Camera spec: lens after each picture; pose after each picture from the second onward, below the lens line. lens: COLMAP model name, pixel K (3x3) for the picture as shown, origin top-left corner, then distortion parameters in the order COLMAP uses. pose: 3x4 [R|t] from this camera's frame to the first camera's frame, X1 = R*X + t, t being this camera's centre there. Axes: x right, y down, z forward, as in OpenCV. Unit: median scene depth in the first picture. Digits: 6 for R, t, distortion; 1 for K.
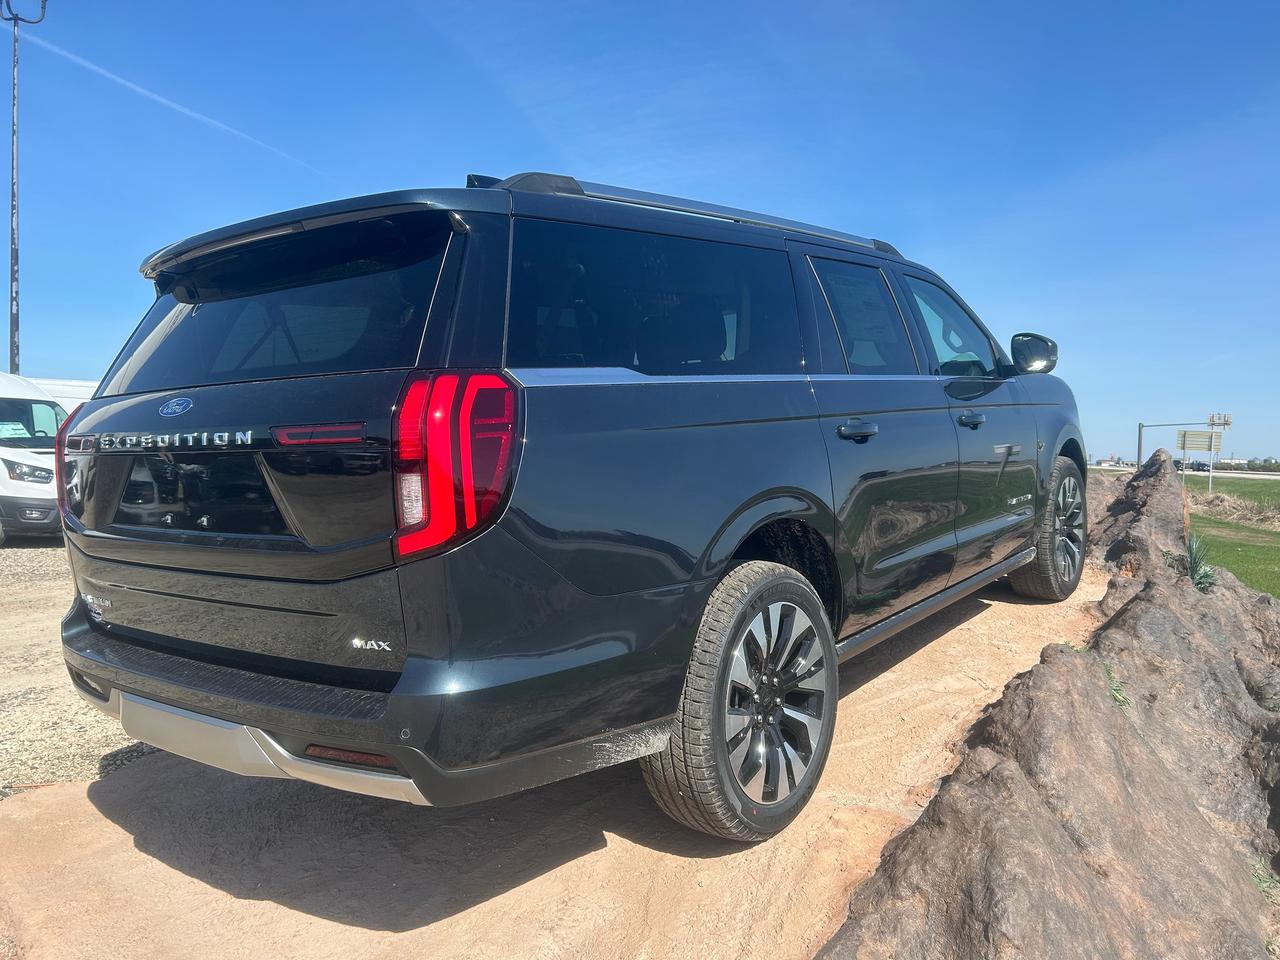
lens RADIAL K [[979.2, 0, 637.6], [0, 979.2, 480.2], [0, 0, 1]] dist [0.024480, -0.015484]
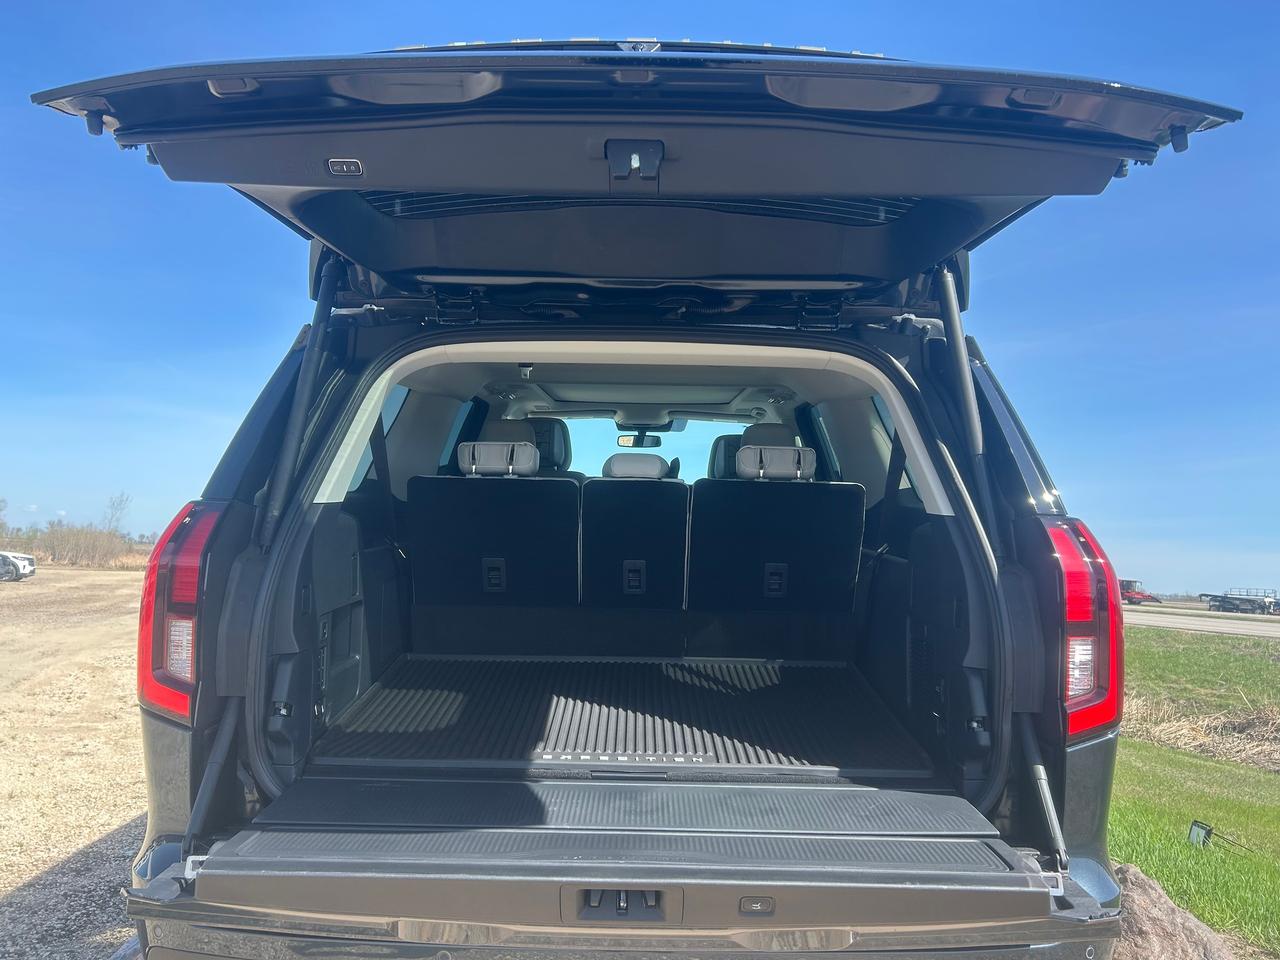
lens RADIAL K [[979.2, 0, 639.5], [0, 979.2, 481.7], [0, 0, 1]] dist [0.024480, -0.015484]
pose [[0.792368, 0.069793, 0.606038, -0.874966], [-0.012490, 0.995082, -0.098267, -0.043652], [-0.609916, 0.070294, 0.789342, 0.440067]]
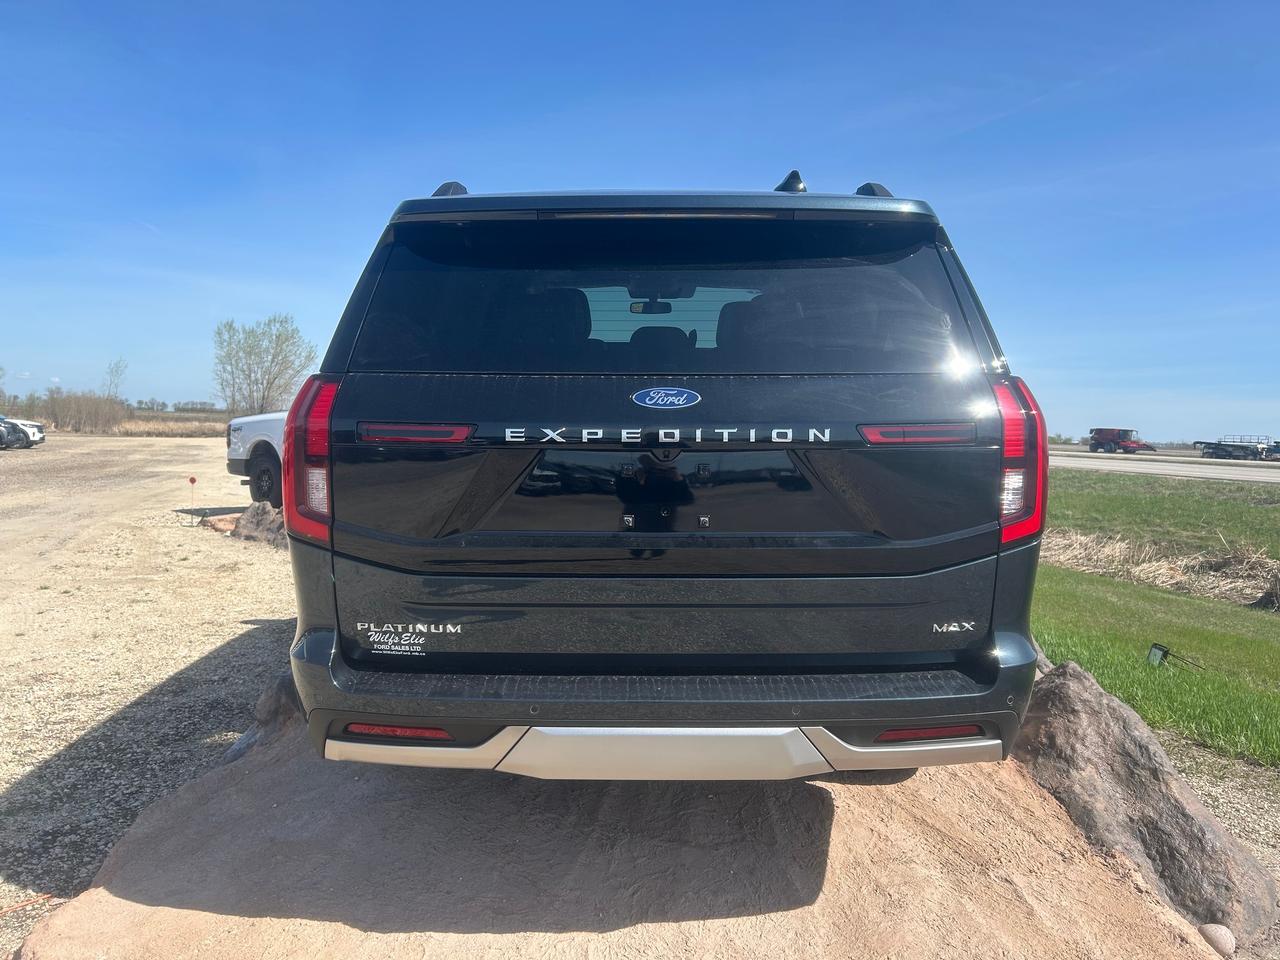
lens RADIAL K [[979.2, 0, 641.9], [0, 979.2, 476.5], [0, 0, 1]] dist [0.024480, -0.015484]
pose [[0.791100, -0.028326, 0.611030, -1.020584], [0.004290, 0.999160, 0.040764, -0.038170], [-0.611672, -0.029628, 0.790557, 0.301590]]
